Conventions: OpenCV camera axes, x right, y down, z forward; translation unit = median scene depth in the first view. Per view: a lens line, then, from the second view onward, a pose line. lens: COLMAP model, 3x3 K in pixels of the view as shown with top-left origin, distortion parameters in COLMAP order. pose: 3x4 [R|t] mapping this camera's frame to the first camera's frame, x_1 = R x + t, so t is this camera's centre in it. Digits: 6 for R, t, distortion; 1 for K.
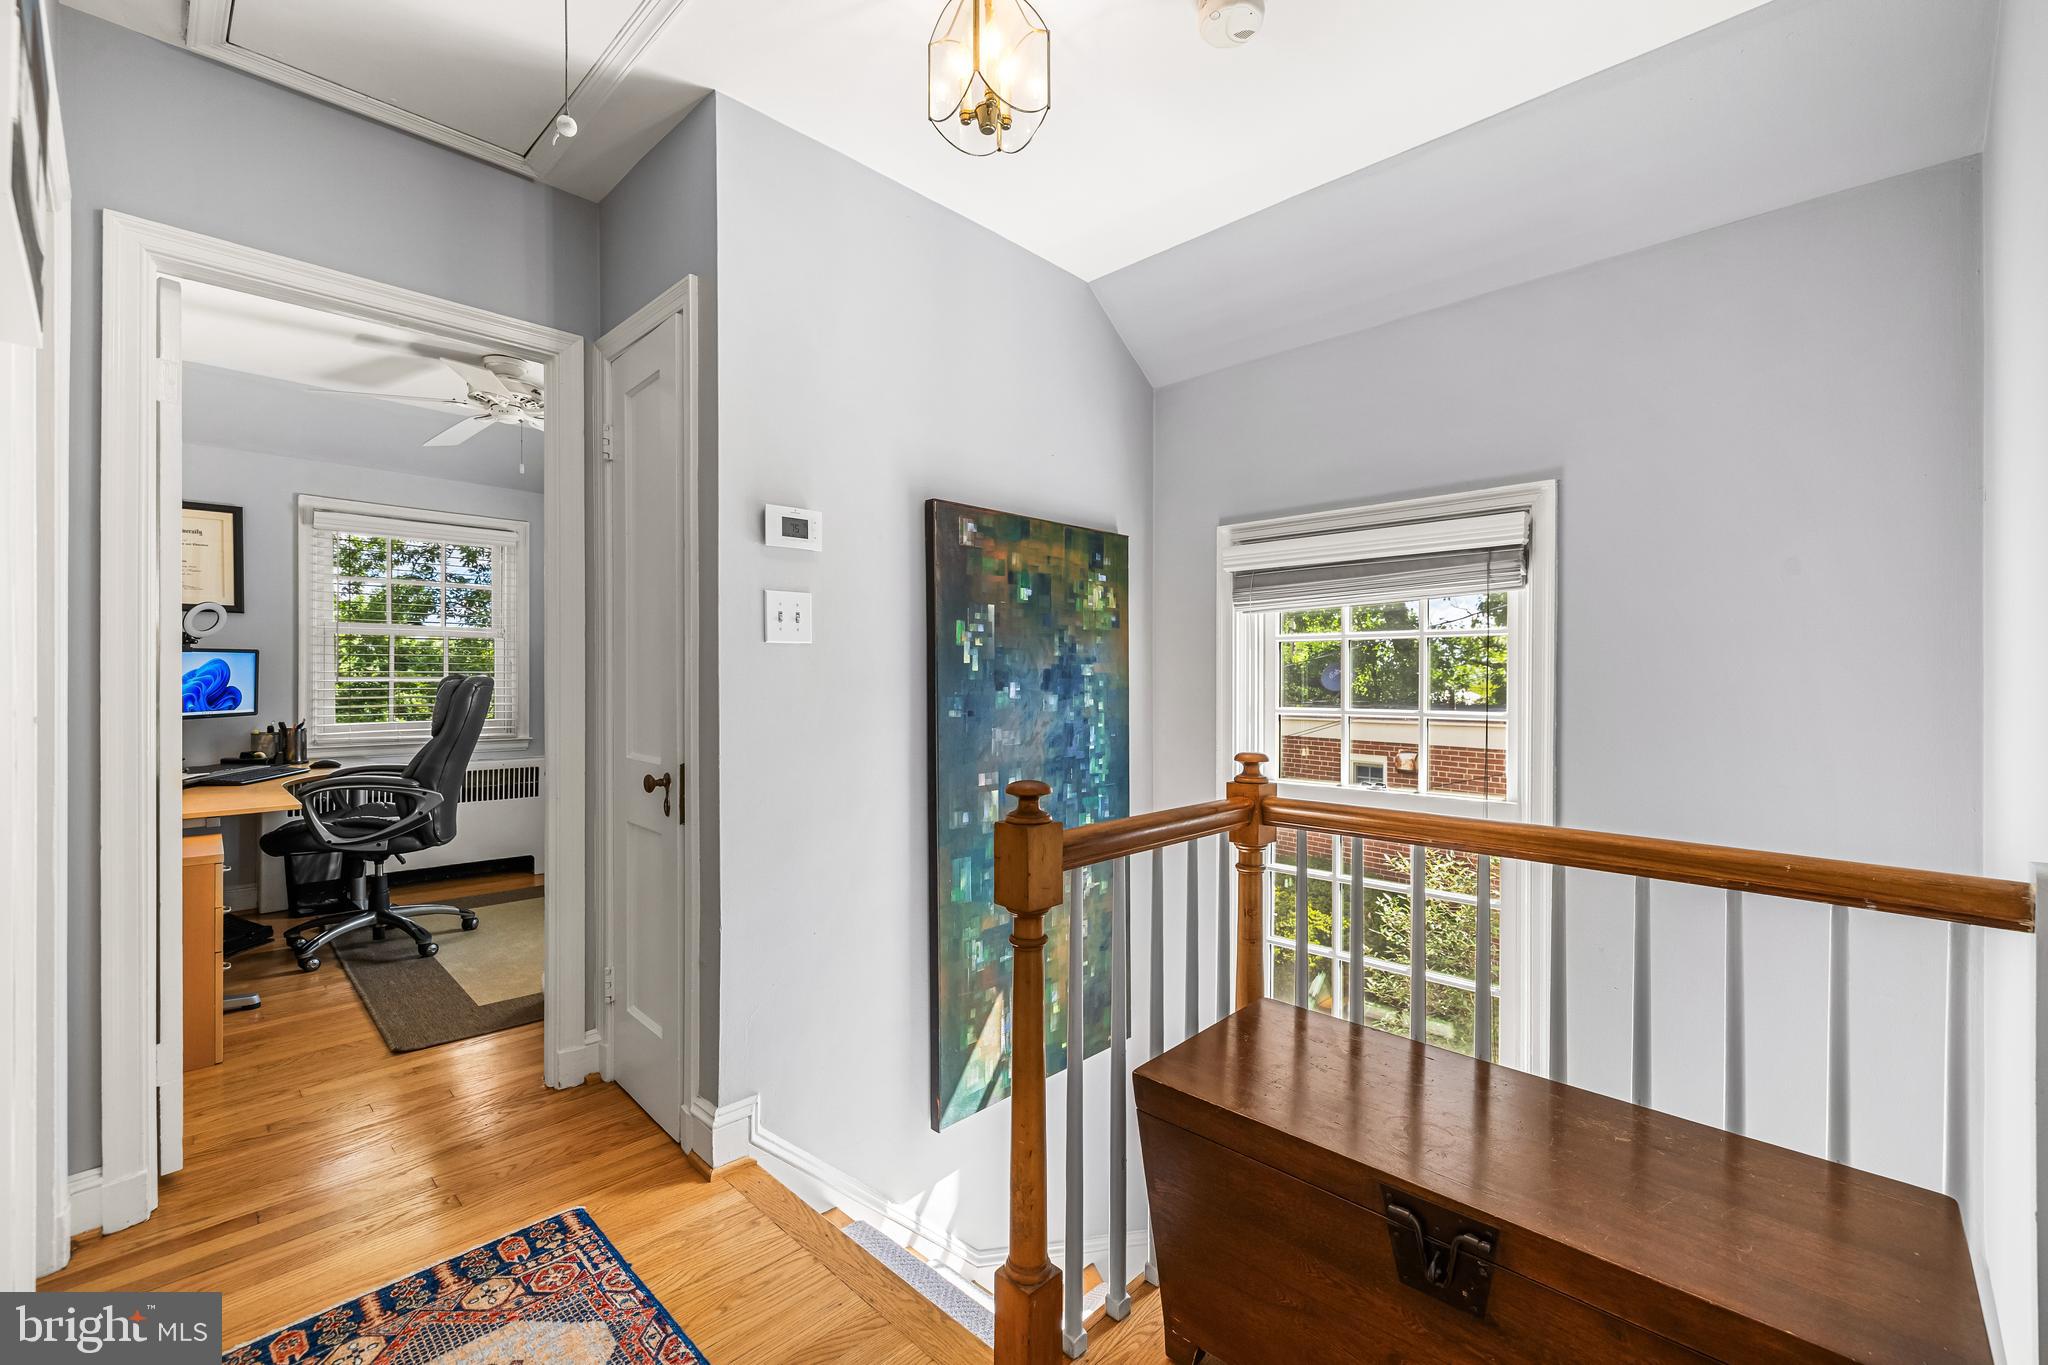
lens RADIAL K [[870.4, 0, 1041.5], [0, 870.4, 682.5], [0, 0, 1]] dist [0.000403, -0.000379]
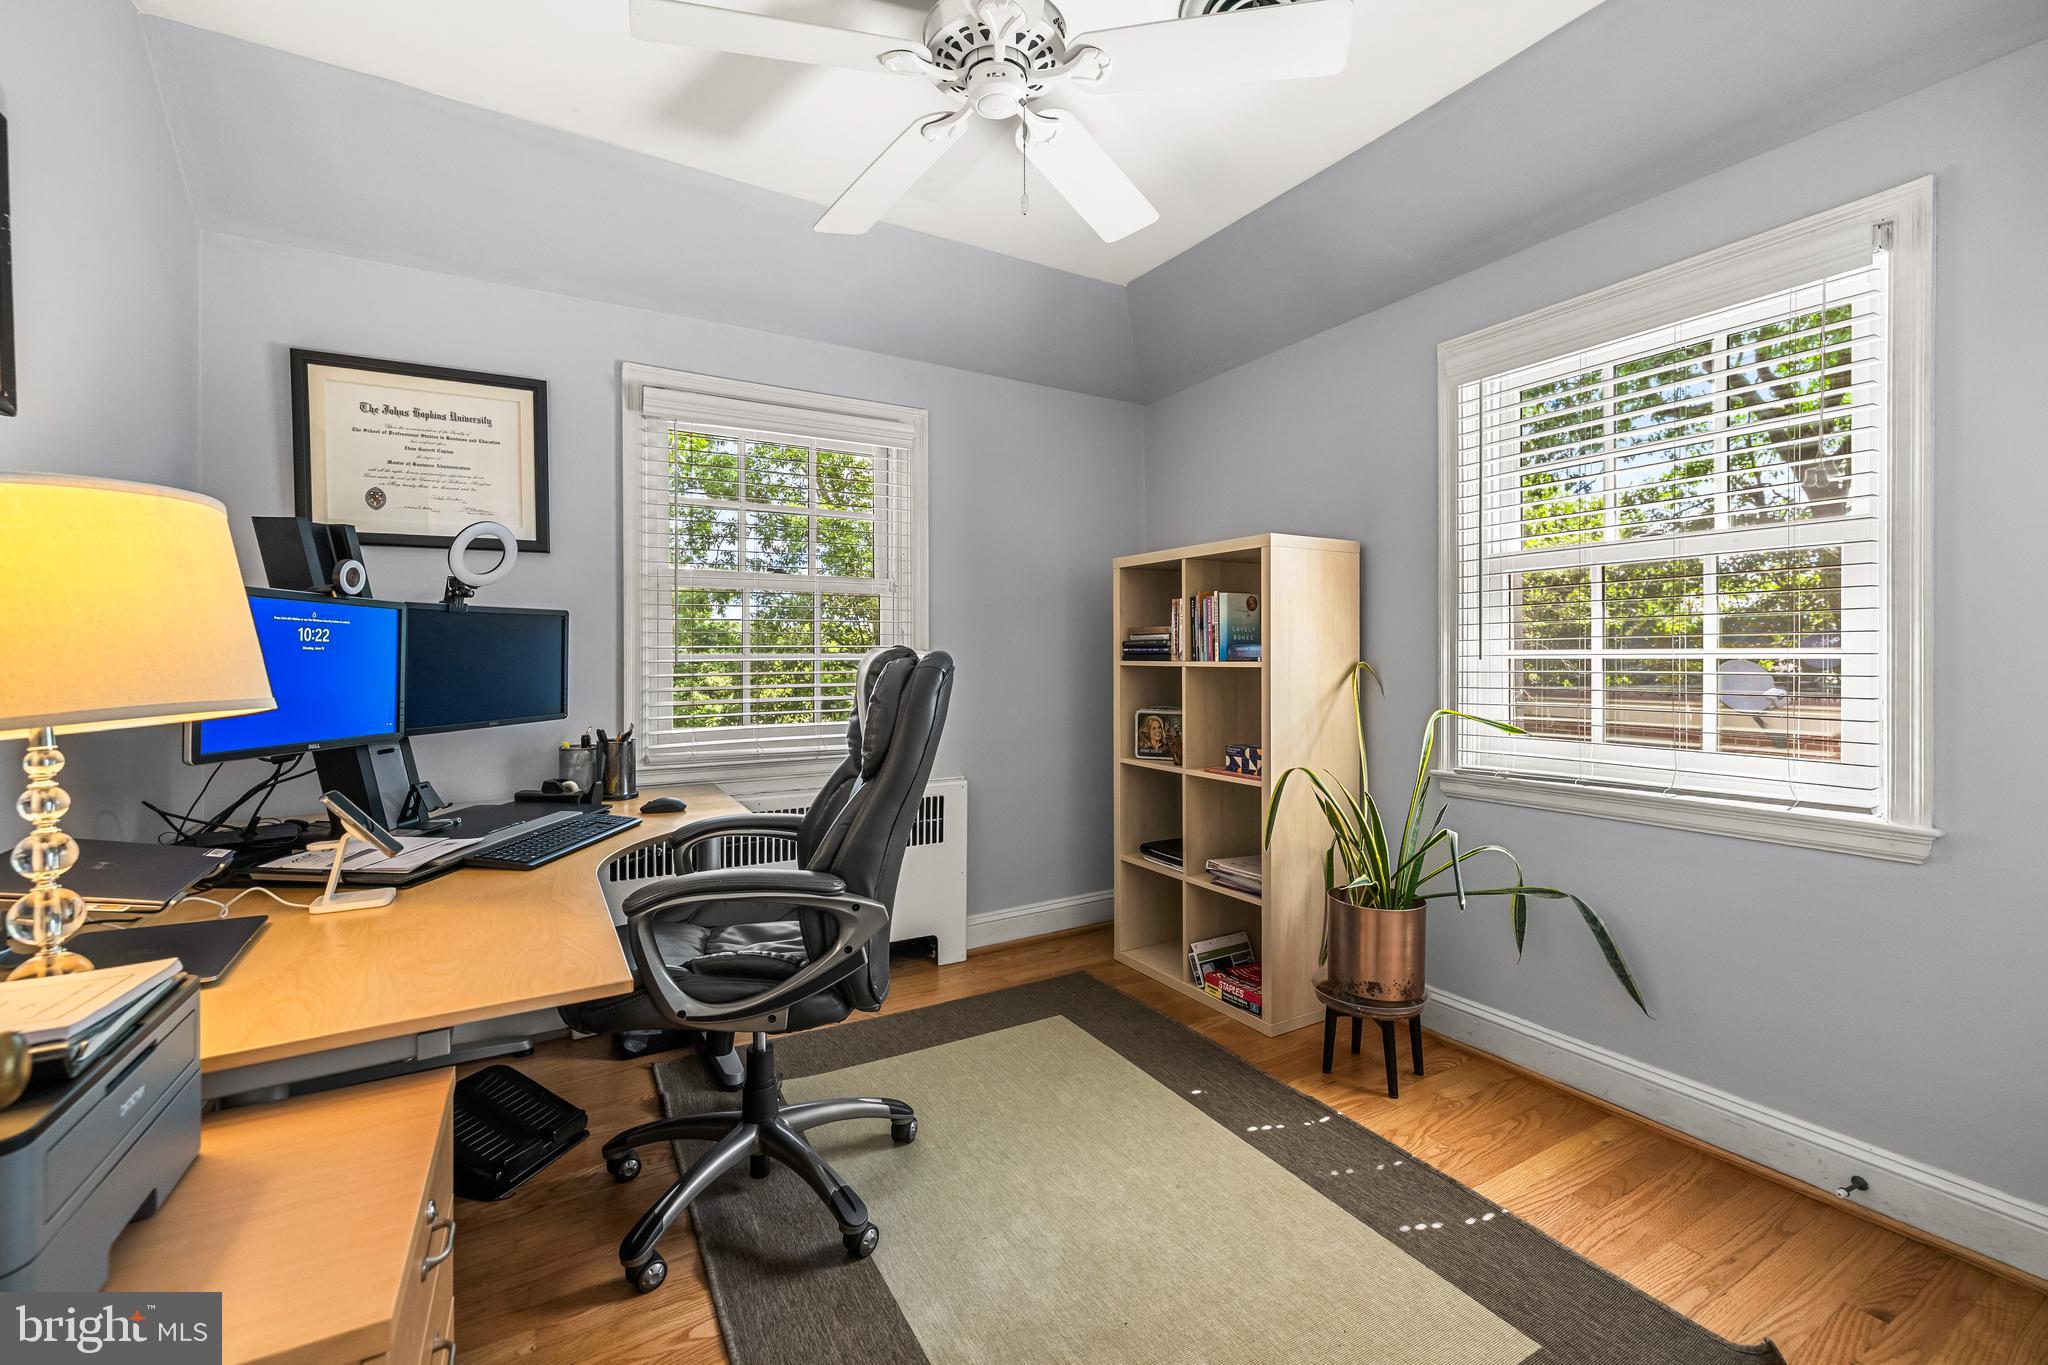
lens RADIAL K [[870.4, 0, 1020.8], [0, 870.4, 661.2], [0, 0, 1]] dist [0.000403, -0.000379]
pose [[0.961652, -0.003856, -0.274246, -0.425398], [0.004274, 0.999990, 0.000927, -0.001964], [0.274240, -0.002063, 0.961659, 0.497560]]
